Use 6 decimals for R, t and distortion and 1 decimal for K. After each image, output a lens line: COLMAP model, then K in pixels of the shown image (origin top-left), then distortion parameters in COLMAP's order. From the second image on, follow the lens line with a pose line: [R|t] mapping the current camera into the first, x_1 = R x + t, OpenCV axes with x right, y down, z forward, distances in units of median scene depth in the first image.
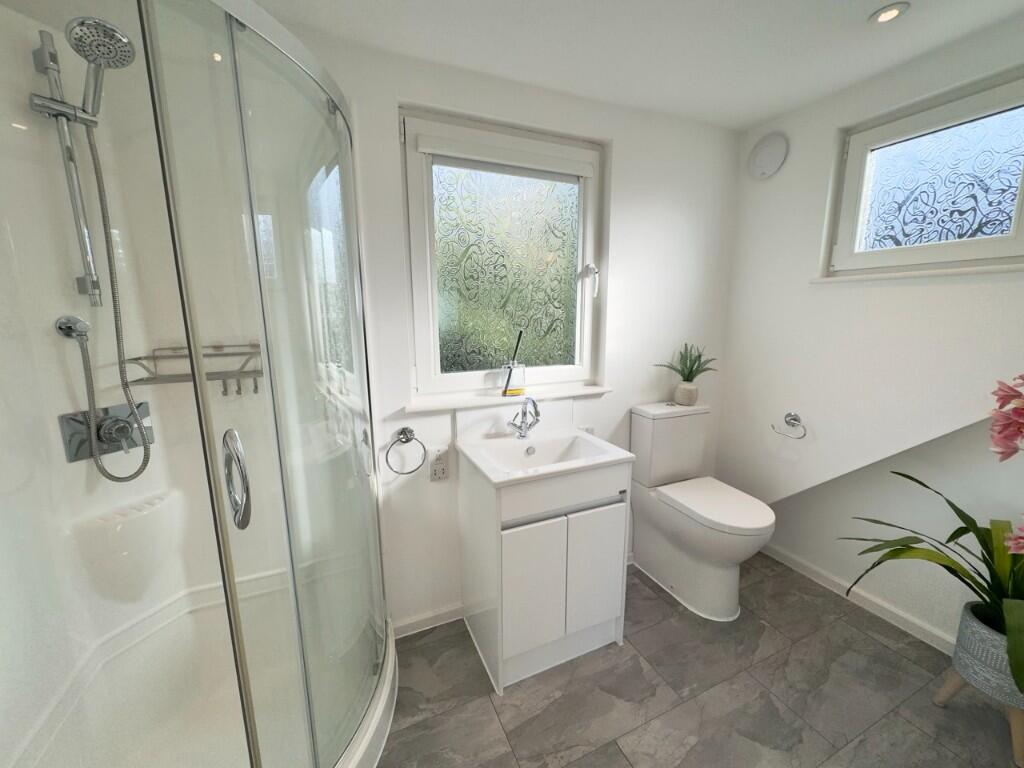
lens RADIAL K [[405.8, 0, 512.4], [0, 405.8, 384.2], [0, 0, 1]] dist [-0.002889, 0.000694]
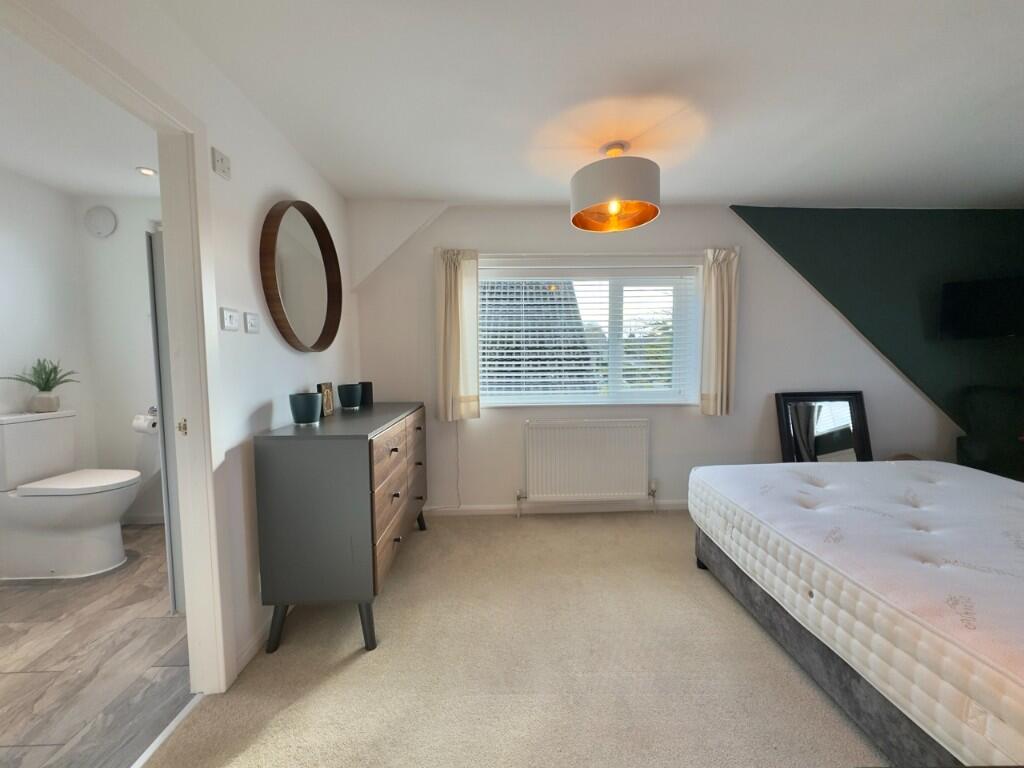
lens RADIAL K [[405.8, 0, 506.9], [0, 405.8, 382.0], [0, 0, 1]] dist [-0.002889, 0.000694]
pose [[0.375082, -0.050110, 0.925636, -0.139260], [0.172454, 0.984878, -0.016564, 0.217087], [-0.910809, 0.165843, 0.378052, -0.641525]]
